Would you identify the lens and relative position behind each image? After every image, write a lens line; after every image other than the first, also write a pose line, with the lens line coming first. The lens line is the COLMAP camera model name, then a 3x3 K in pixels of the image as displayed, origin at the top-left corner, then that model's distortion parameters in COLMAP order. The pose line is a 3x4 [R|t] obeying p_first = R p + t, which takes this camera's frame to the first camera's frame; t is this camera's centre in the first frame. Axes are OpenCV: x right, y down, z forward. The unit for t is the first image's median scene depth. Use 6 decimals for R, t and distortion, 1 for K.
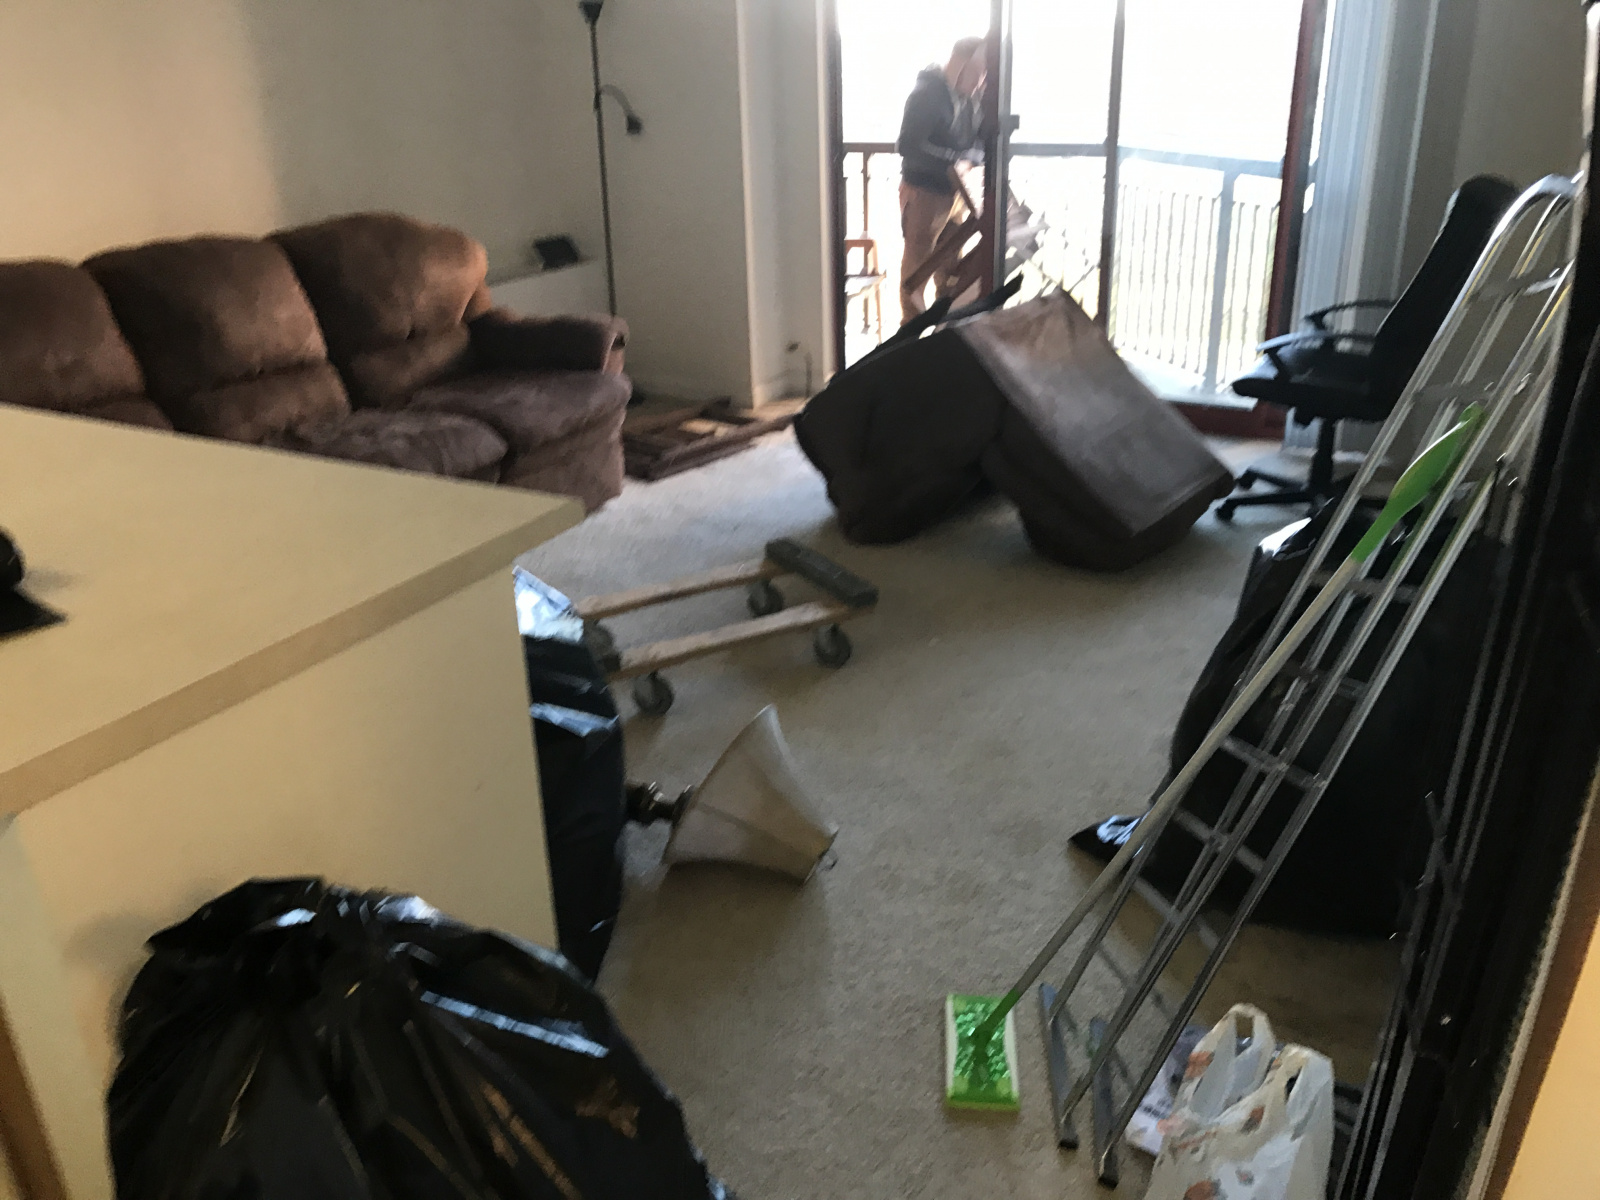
lens RADIAL K [[1488.0, 0, 800.0], [0, 1488.0, 600.0], [0, 0, 1]] dist [-0.011594, -0.009636]
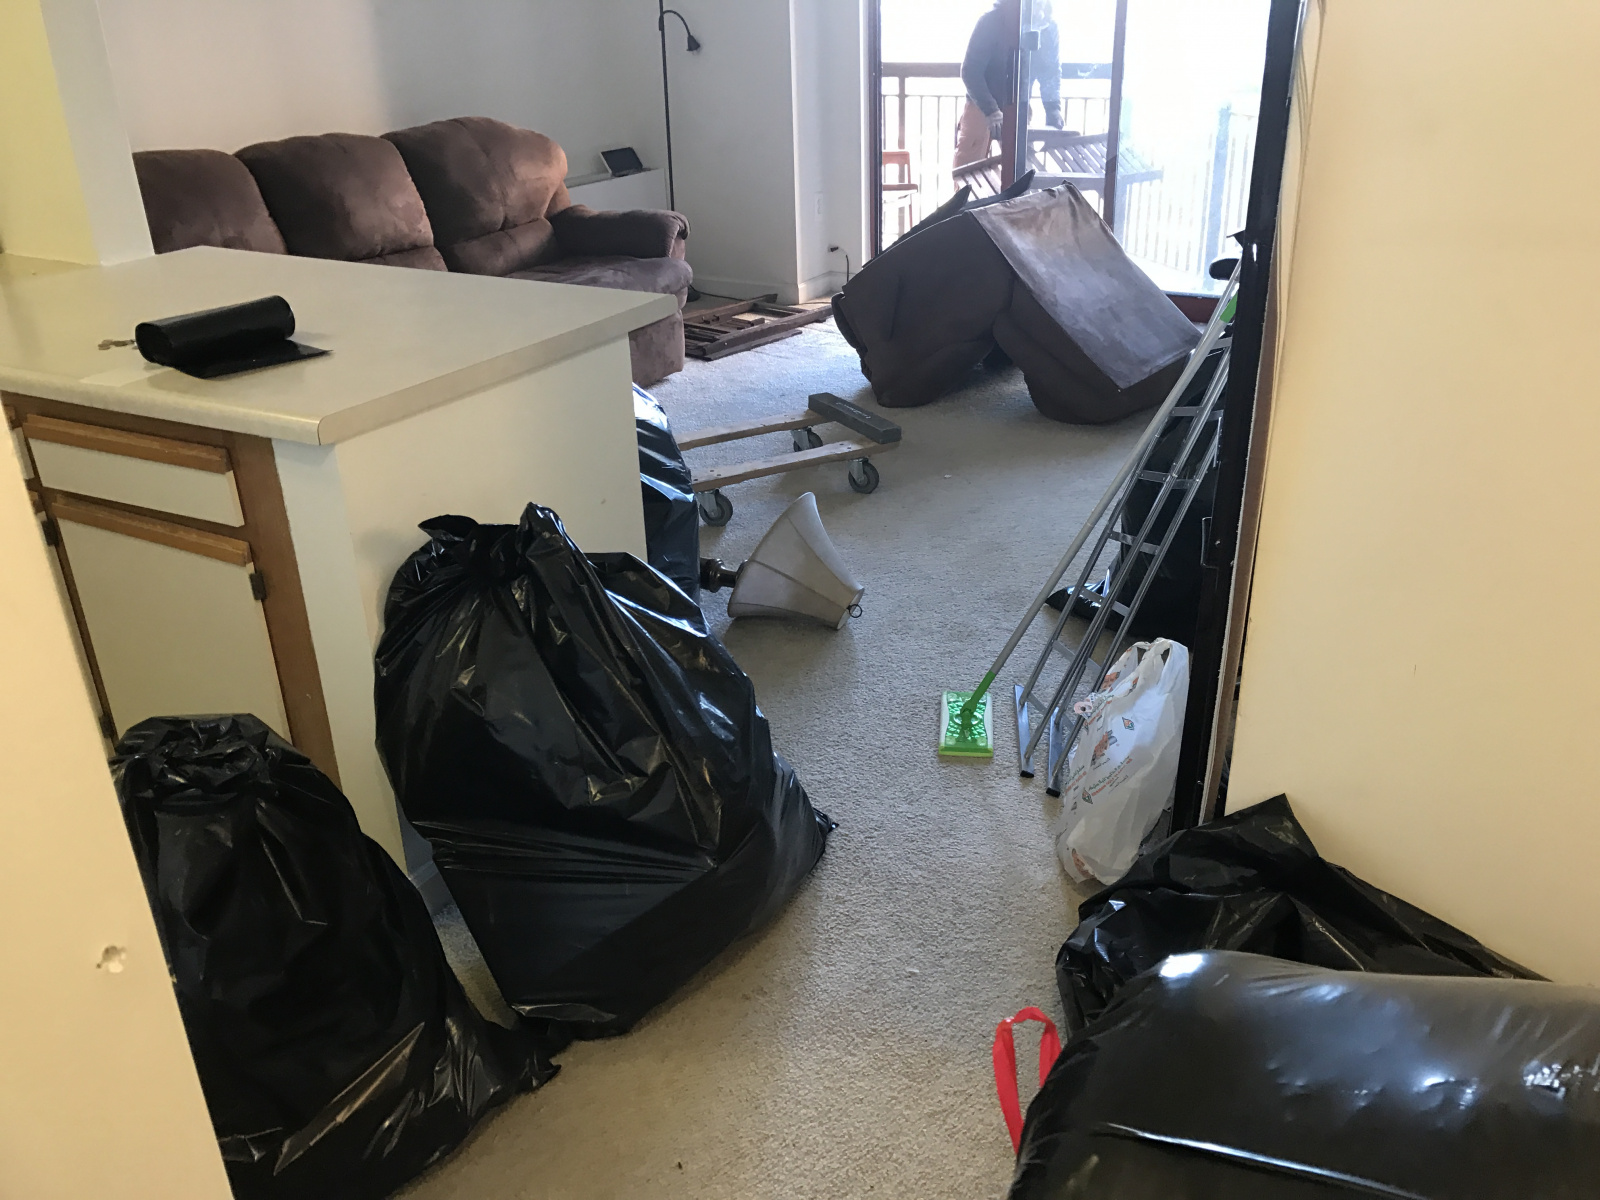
lens RADIAL K [[1436.3, 0, 800.0], [0, 1436.3, 600.0], [0, 0, 1]] dist [-0.003280, -0.001417]
pose [[0.999593, 0.011038, -0.026310, 0.001950], [-0.009703, 0.998686, 0.050322, 0.061377], [0.026831, -0.050046, 0.998386, -0.140444]]
